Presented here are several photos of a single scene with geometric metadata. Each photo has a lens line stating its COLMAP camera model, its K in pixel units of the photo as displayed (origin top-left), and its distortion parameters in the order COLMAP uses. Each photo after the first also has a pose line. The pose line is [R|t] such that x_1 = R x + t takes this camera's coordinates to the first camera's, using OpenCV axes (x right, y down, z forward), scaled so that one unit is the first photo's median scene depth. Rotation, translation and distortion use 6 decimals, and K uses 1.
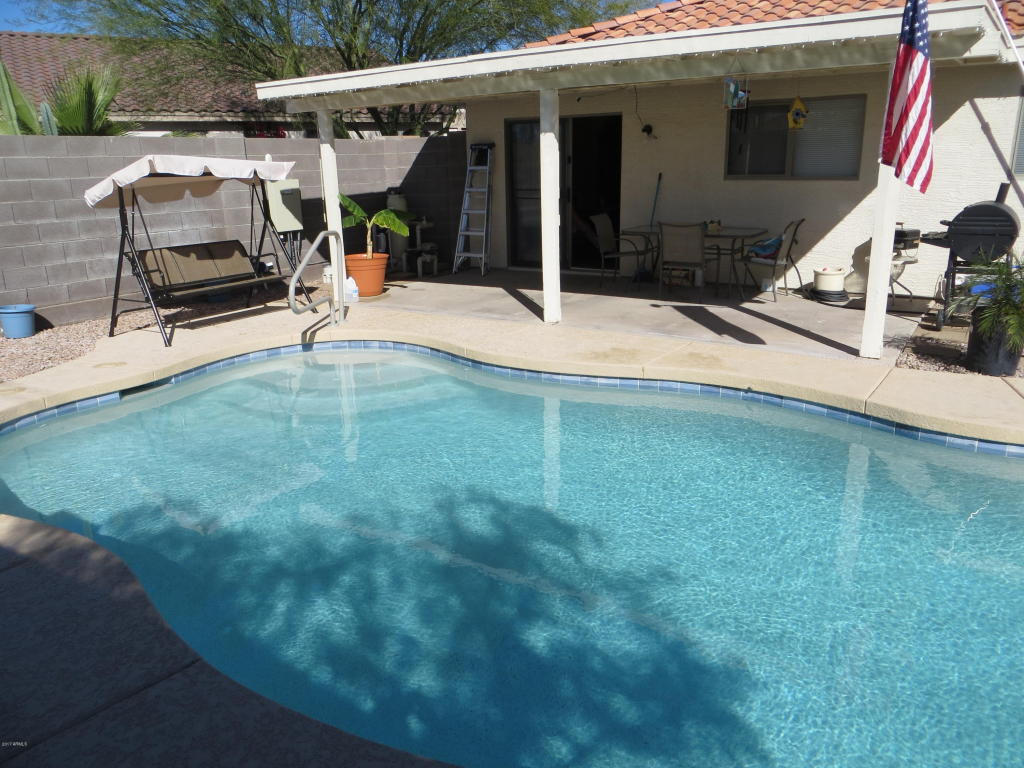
lens RADIAL K [[754.7, 0, 510.4], [0, 754.7, 386.3], [0, 0, 1]] dist [-0.022777, -0.002414]
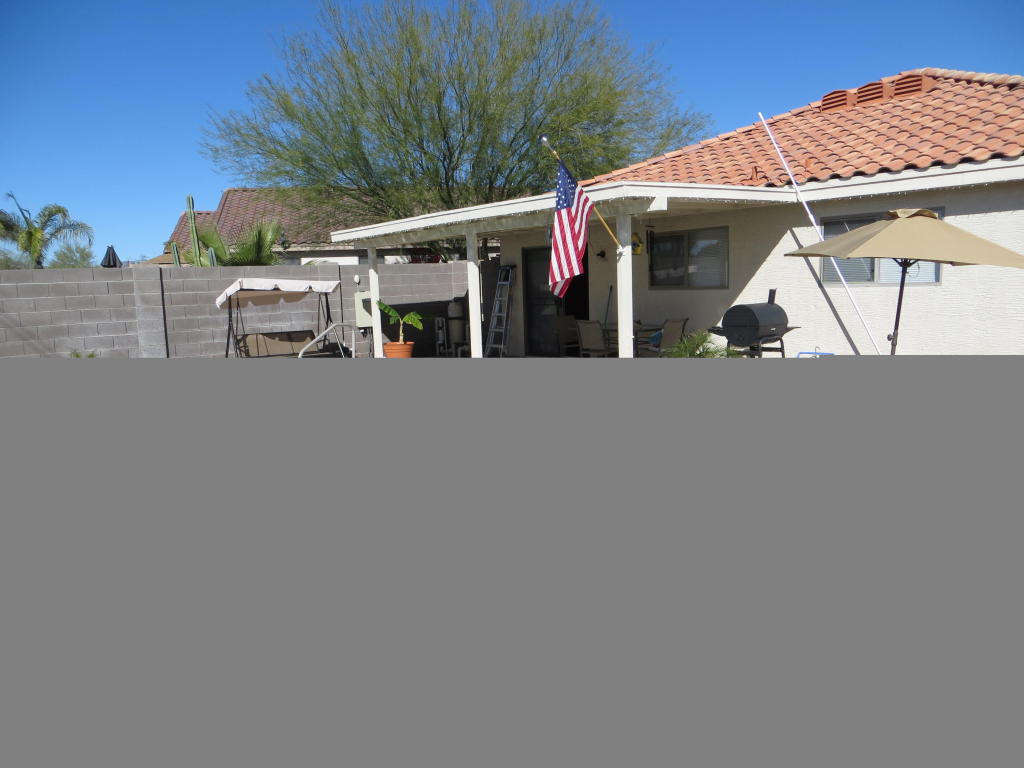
lens RADIAL K [[754.7, 0, 520.3], [0, 754.7, 386.6], [0, 0, 1]] dist [-0.022777, -0.002414]
pose [[0.952052, 0.031920, -0.304267, 0.506801], [-0.074769, 0.988660, -0.130232, 0.087267], [0.296659, 0.146738, 0.943643, -0.309209]]
